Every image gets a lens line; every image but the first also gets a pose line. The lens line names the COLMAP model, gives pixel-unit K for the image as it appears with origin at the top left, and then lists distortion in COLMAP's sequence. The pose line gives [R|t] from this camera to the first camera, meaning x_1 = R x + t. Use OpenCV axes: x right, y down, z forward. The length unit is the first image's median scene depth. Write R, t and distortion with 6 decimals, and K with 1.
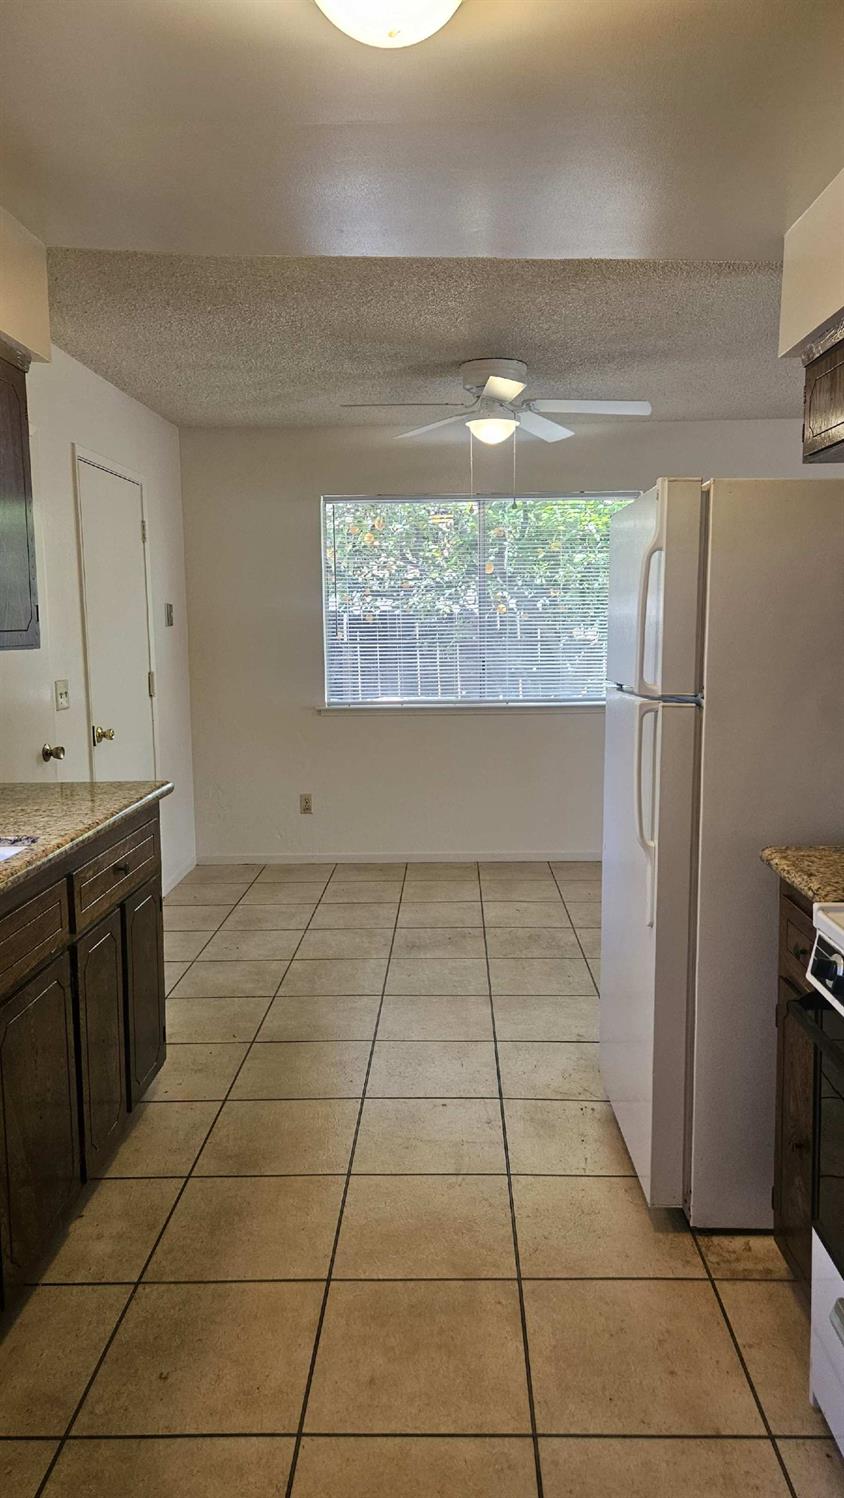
lens RADIAL K [[1001.2, 0, 427.5], [0, 1001.2, 747.3], [0, 0, 1]] dist [0.007601, 0.001525]
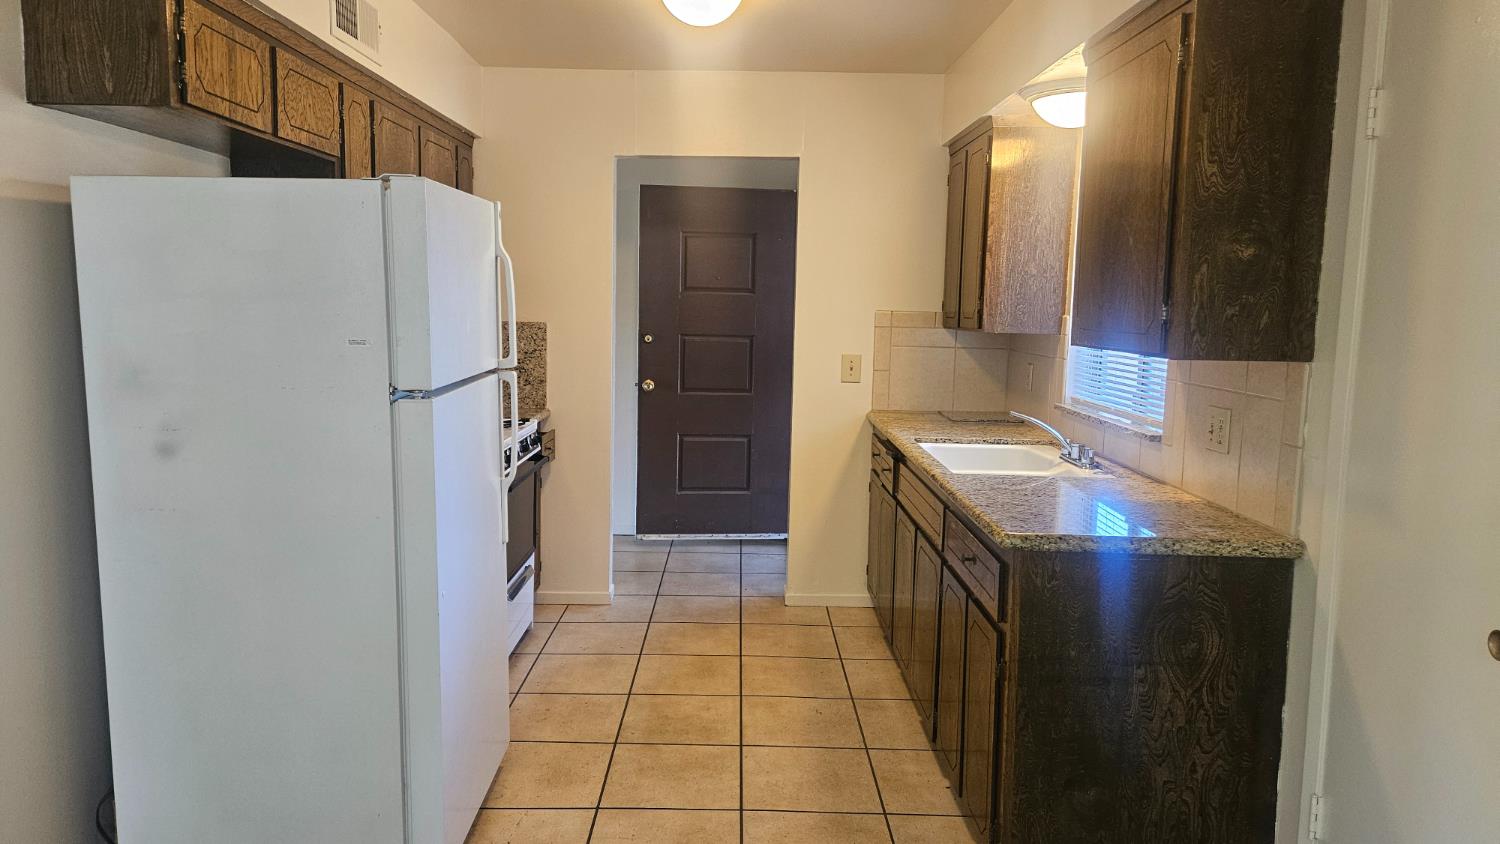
lens RADIAL K [[988.4, 0, 747.9], [0, 988.4, 411.2], [0, 0, 1]] dist [0.066247, -0.049871]
pose [[-0.999524, -0.004042, -0.030577, -0.061596], [-0.011092, 0.972155, 0.234075, -0.318789], [0.028780, 0.234303, -0.971738, 2.381995]]
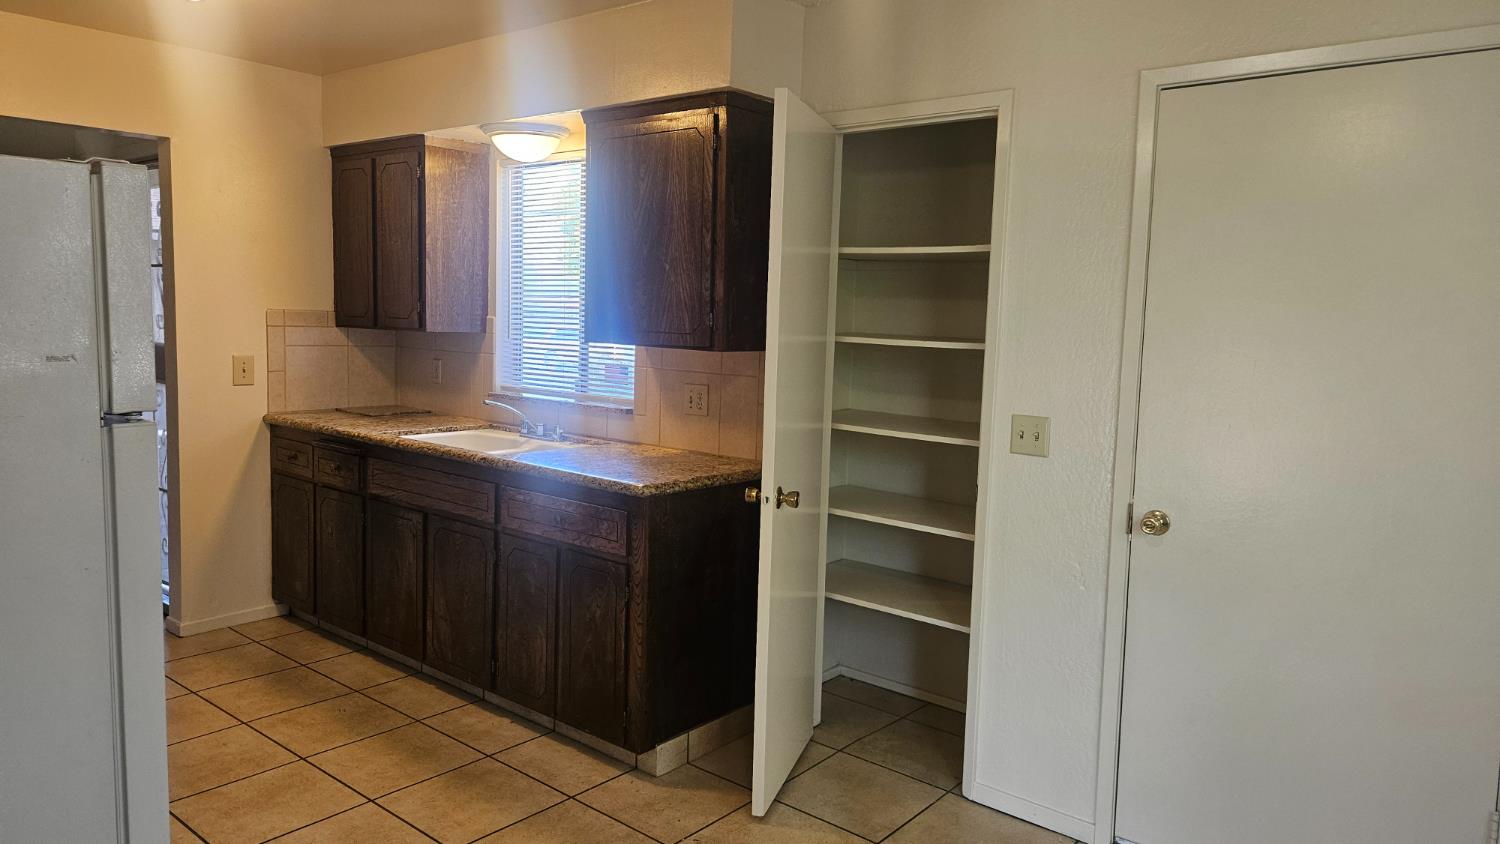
lens RADIAL K [[988.4, 0, 743.6], [0, 988.4, 418.6], [0, 0, 1]] dist [0.066247, -0.049871]
pose [[-0.623971, 0.076002, -0.777743, 0.620089], [-0.118307, 0.974600, 0.190156, -0.323493], [0.772440, 0.210664, -0.599131, 2.321413]]
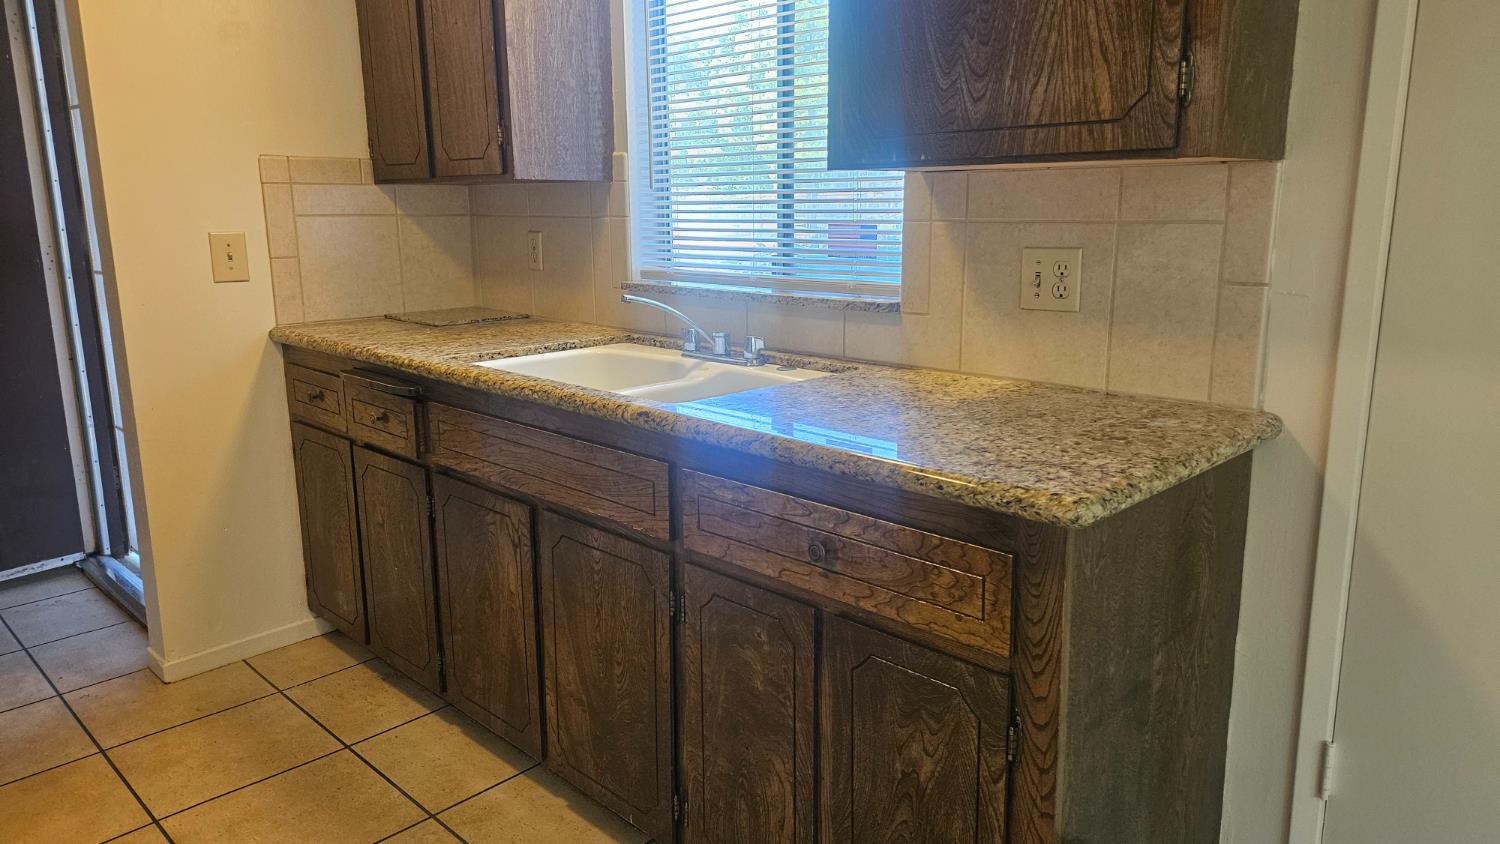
lens RADIAL K [[988.4, 0, 757.2], [0, 988.4, 411.9], [0, 0, 1]] dist [0.066247, -0.049871]
pose [[-0.678007, 0.171236, -0.714832, 0.134875], [-0.073654, 0.951766, 0.297852, -0.146155], [0.731356, 0.254597, -0.632692, 1.604778]]
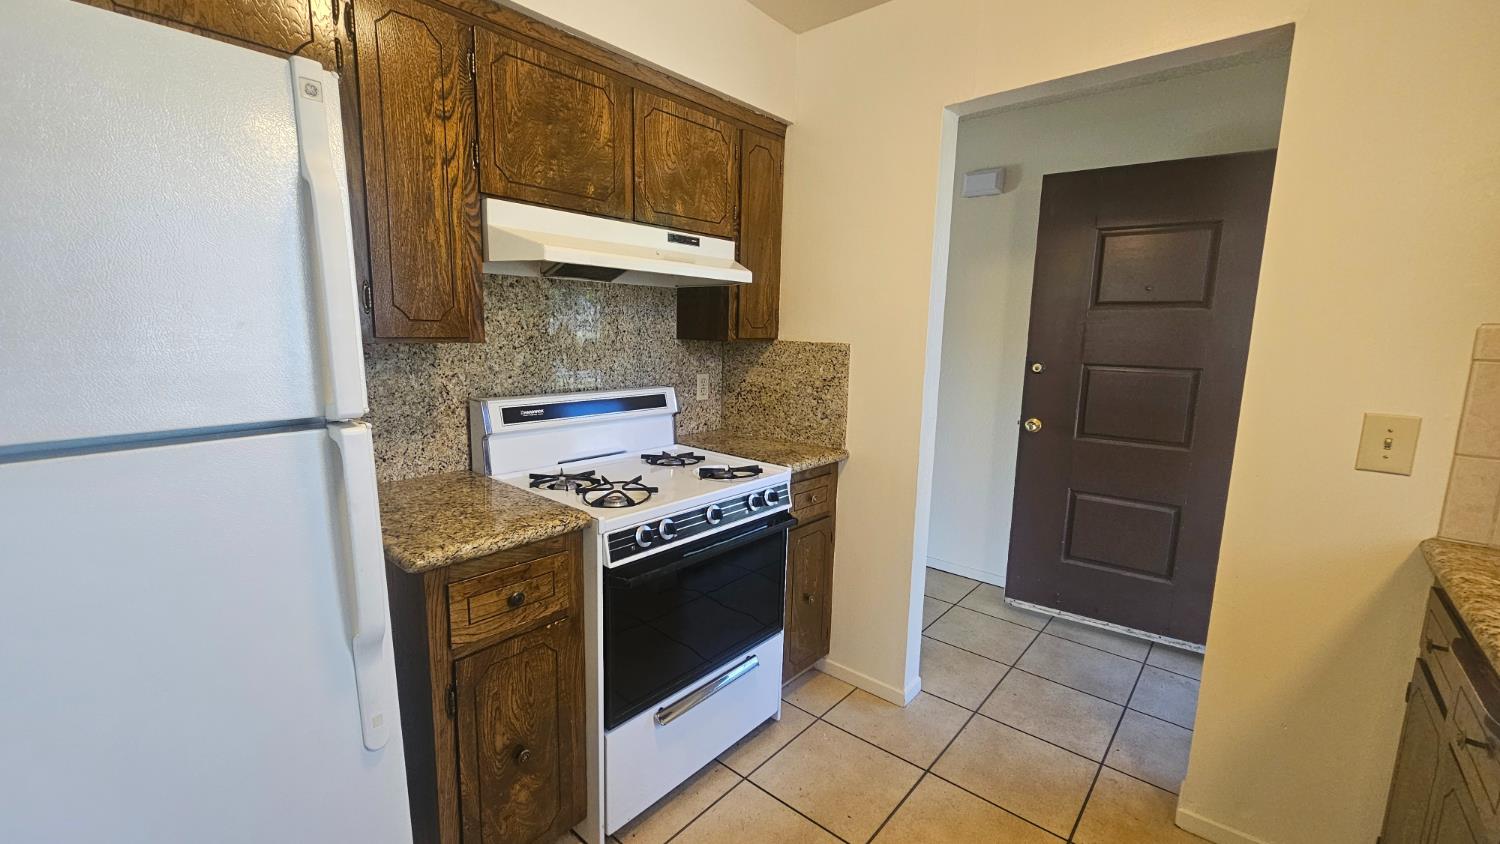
lens RADIAL K [[614.8, 0, 744.4], [0, 614.8, 424.7], [0, 0, 1]] dist [-0.000627, -0.000120]
pose [[-0.769039, -0.098620, 0.631549, -0.239480], [0.072286, 0.968270, 0.239223, -0.129621], [-0.635102, 0.229624, -0.737508, 1.168920]]
